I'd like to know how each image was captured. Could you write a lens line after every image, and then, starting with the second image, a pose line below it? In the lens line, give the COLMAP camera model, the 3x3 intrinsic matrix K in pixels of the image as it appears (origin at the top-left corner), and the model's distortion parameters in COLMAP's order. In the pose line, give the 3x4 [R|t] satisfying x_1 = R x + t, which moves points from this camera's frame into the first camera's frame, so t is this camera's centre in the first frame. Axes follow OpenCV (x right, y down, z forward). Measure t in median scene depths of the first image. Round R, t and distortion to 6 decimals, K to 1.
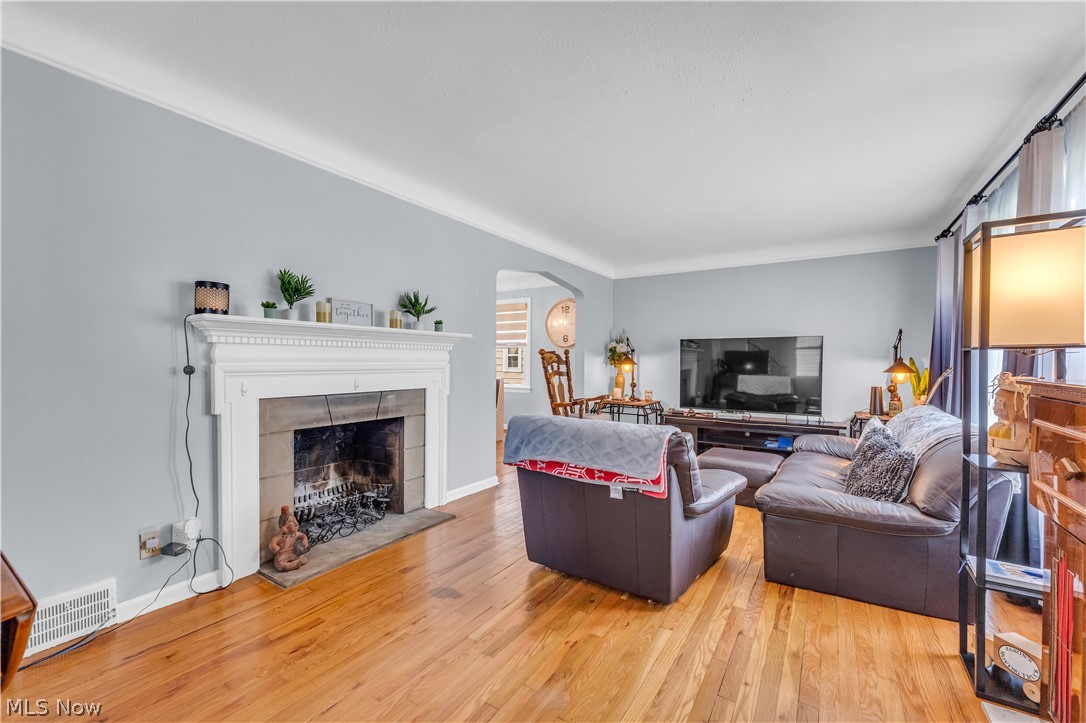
lens RADIAL K [[442.5, 0, 544.2], [0, 442.5, 364.5], [0, 0, 1]] dist [-0.001069, -0.001114]
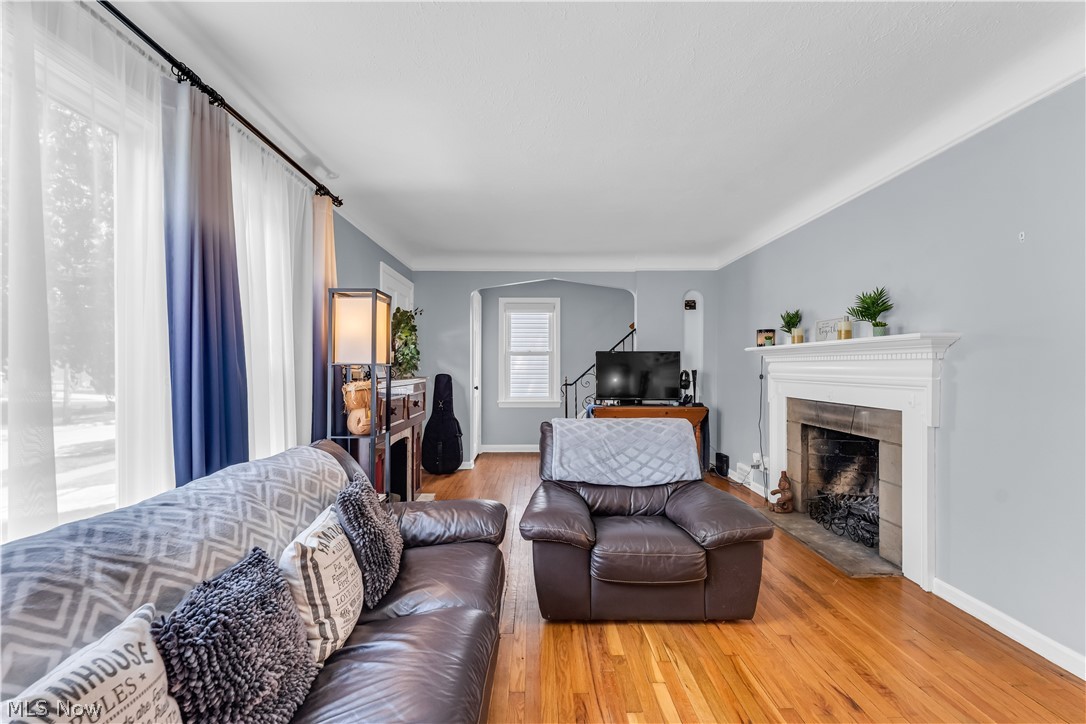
lens RADIAL K [[442.5, 0, 539.9], [0, 442.5, 368.5], [0, 0, 1]] dist [-0.001069, -0.001114]
pose [[-0.839509, -0.004350, -0.543329, 0.726921], [-0.010027, 0.999922, 0.007487, -0.019877], [0.543254, 0.011733, -0.839486, 1.437065]]
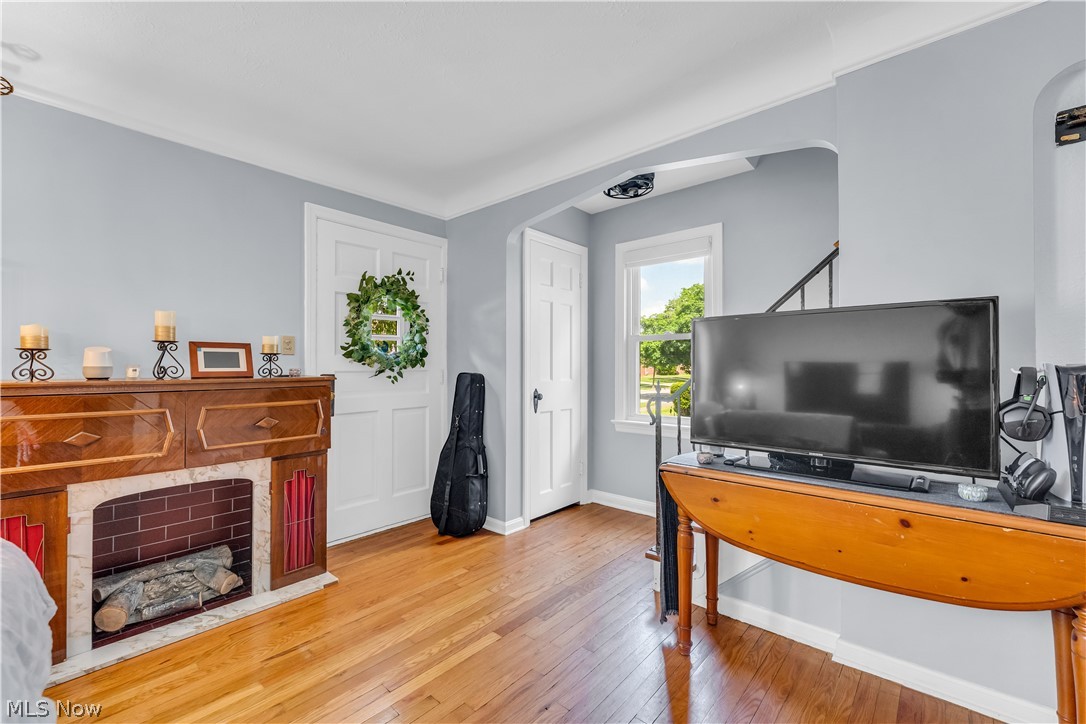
lens RADIAL K [[442.5, 0, 549.0], [0, 442.5, 363.6], [0, 0, 1]] dist [-0.001069, -0.001114]
pose [[-0.989531, -0.002124, 0.144303, -0.223695], [-0.001502, 0.999989, 0.004416, -0.010341], [-0.144311, 0.004153, -0.989524, 0.833703]]
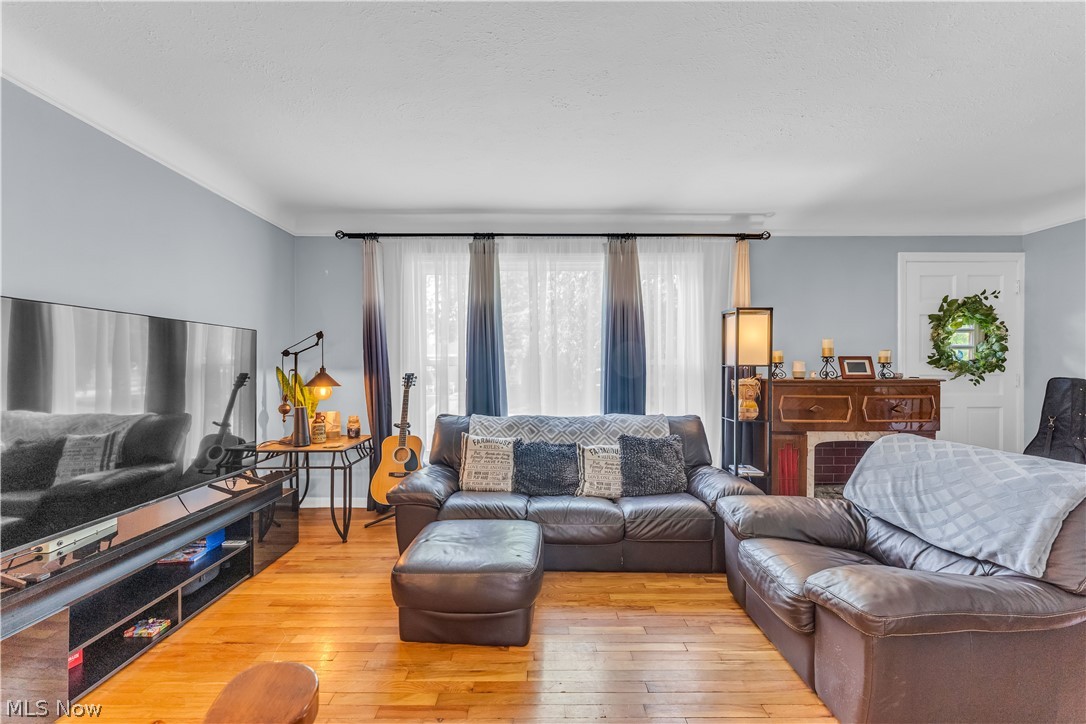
lens RADIAL K [[442.5, 0, 527.0], [0, 442.5, 372.4], [0, 0, 1]] dist [-0.001069, -0.001114]
pose [[-0.532961, -0.010867, 0.846070, -0.098179], [0.007681, 0.999814, 0.017680, -0.026975], [-0.846105, 0.015921, -0.532779, 1.577753]]
